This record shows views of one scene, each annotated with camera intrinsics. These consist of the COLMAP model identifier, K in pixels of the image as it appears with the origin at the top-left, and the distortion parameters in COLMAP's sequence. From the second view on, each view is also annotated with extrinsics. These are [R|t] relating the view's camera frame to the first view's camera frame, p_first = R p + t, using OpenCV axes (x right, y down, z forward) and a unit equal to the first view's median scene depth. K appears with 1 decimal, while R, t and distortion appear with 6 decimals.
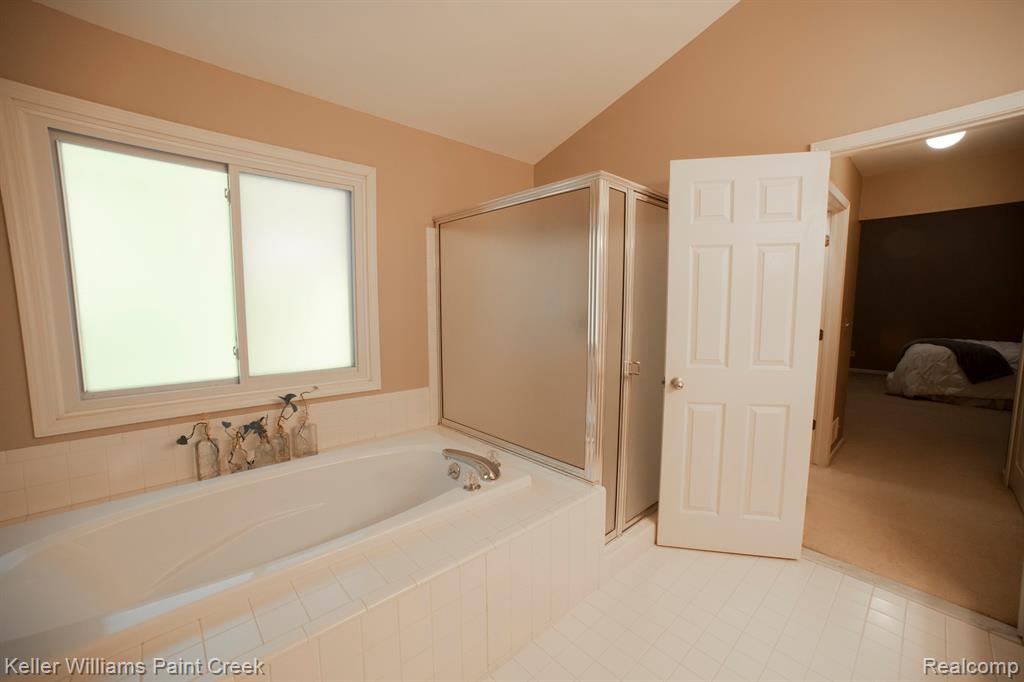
lens RADIAL K [[421.0, 0, 509.4], [0, 421.0, 342.7], [0, 0, 1]] dist [-0.003878, 0.005519]
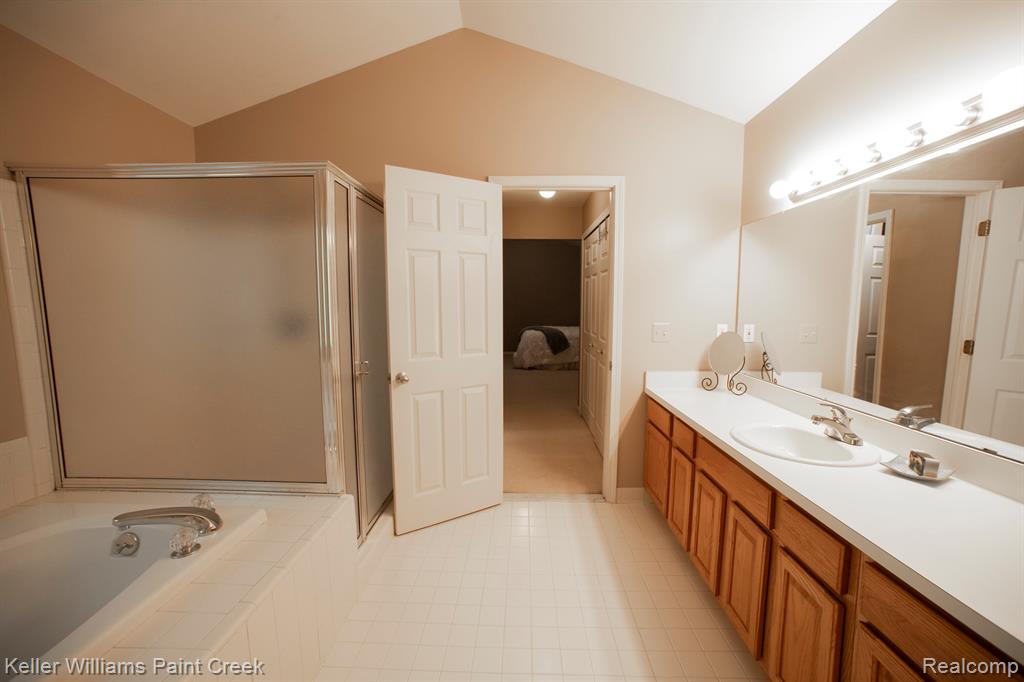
lens RADIAL K [[421.0, 0, 517.7], [0, 421.0, 341.8], [0, 0, 1]] dist [-0.003878, 0.005519]
pose [[0.713424, -0.070282, 0.697199, -0.127309], [0.071229, 0.997077, 0.027625, -0.002174], [-0.697103, 0.029953, 0.716345, 0.038036]]
